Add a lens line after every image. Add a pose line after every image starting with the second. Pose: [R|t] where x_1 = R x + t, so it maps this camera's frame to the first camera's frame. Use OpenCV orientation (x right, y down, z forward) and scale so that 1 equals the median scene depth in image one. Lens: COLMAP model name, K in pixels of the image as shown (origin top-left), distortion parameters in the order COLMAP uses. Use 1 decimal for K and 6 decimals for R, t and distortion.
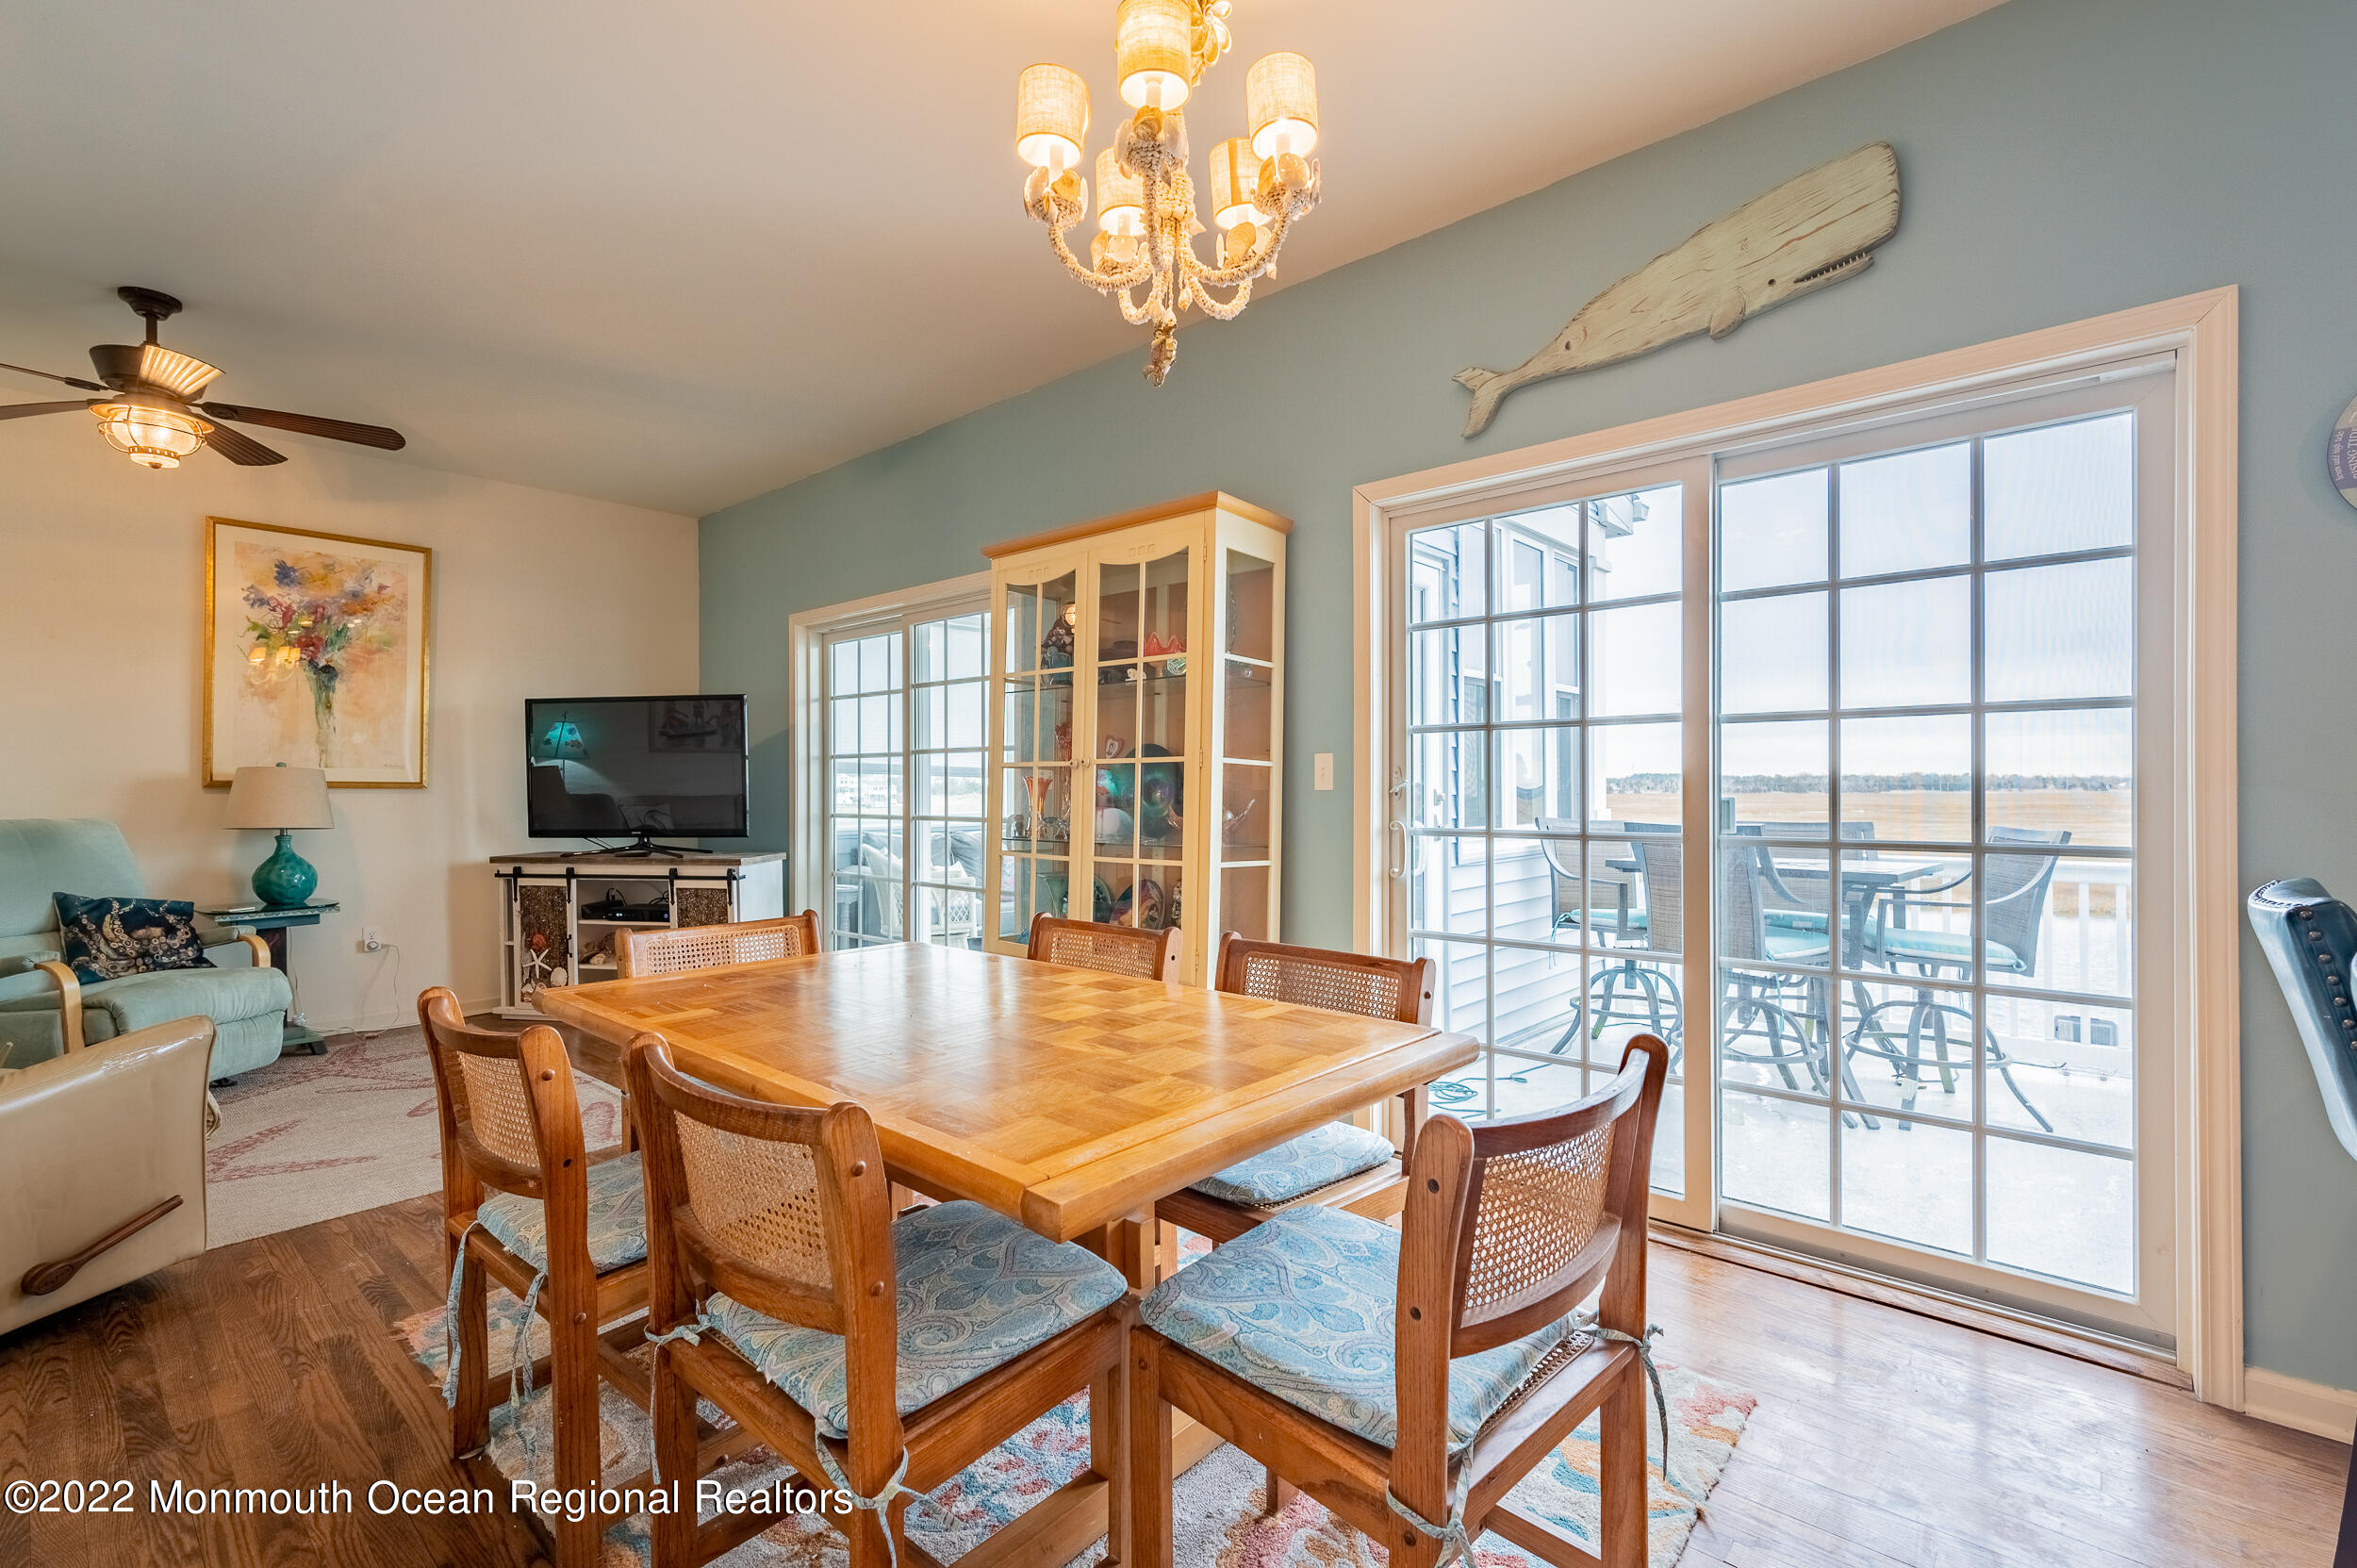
lens RADIAL K [[1033.8, 0, 1179.7], [0, 1033.8, 797.0], [0, 0, 1]] dist [-0.001641, 0.000179]
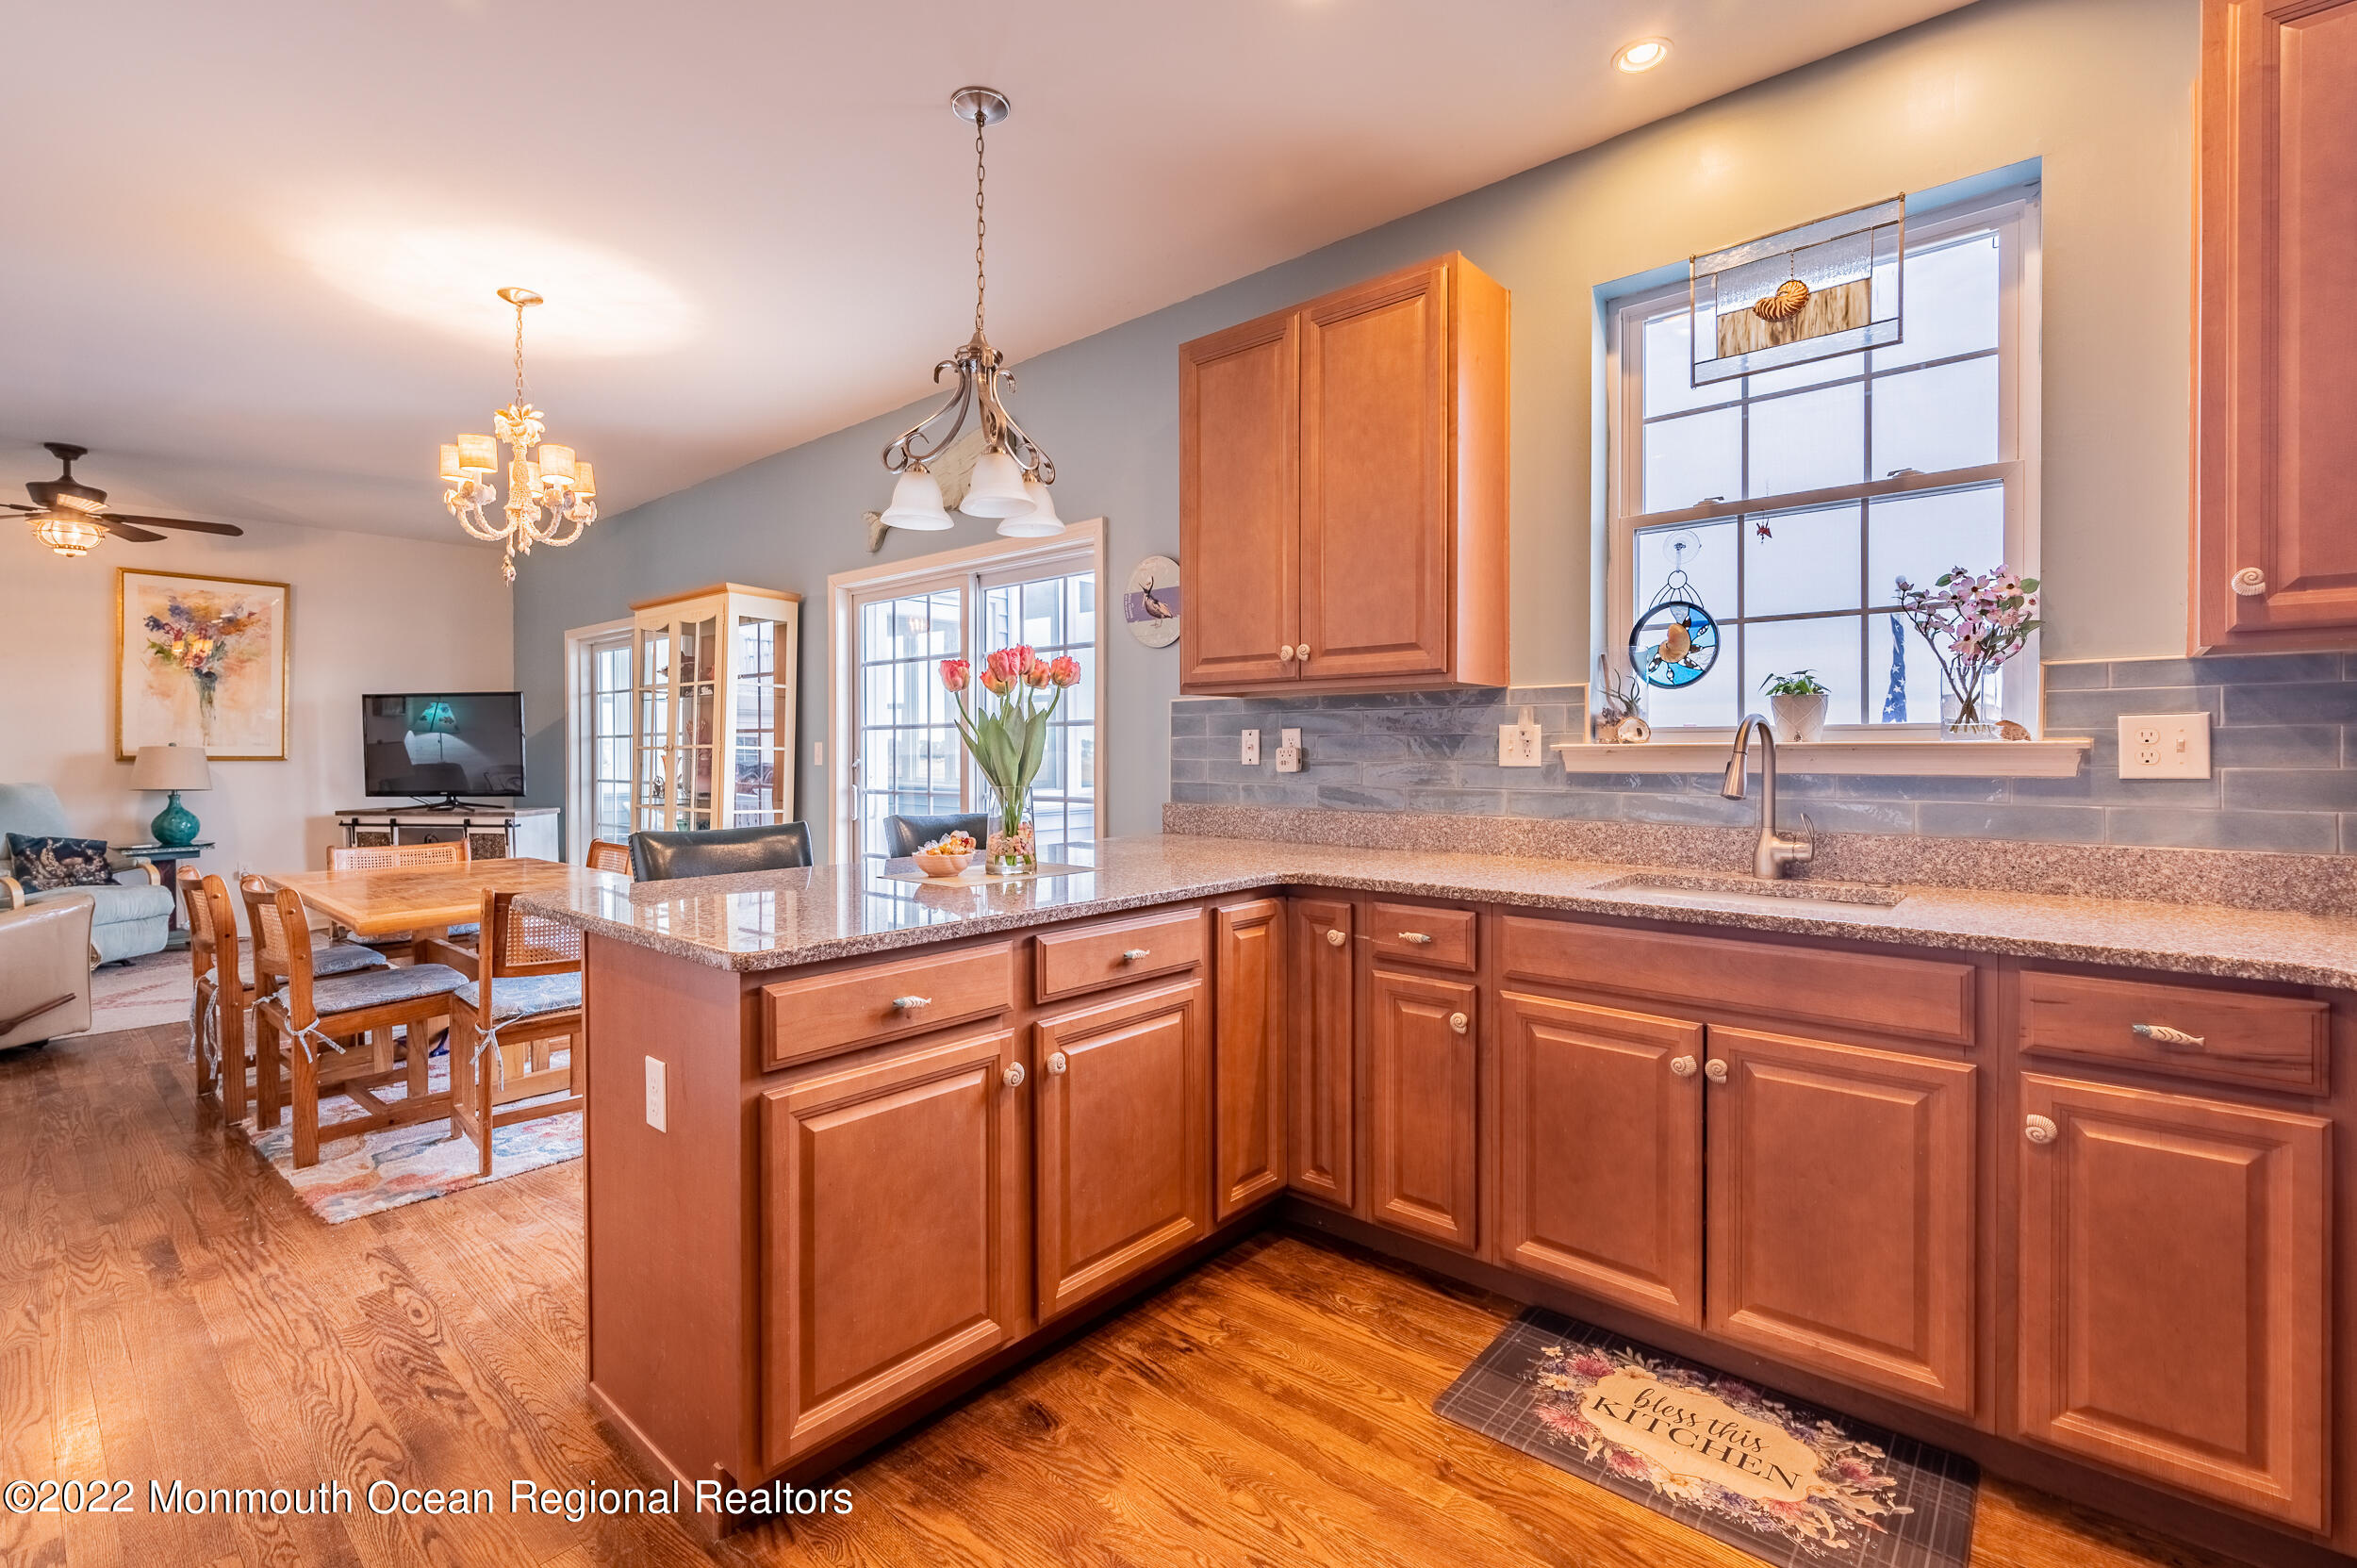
lens RADIAL K [[1033.8, 0, 1176.8], [0, 1033.8, 764.9], [0, 0, 1]] dist [-0.001641, 0.000179]
pose [[0.999907, 0.000222, 0.013602, 0.473396], [-0.000286, 0.999989, 0.004701, -0.010262], [-0.013601, -0.004704, 0.999896, -0.419382]]
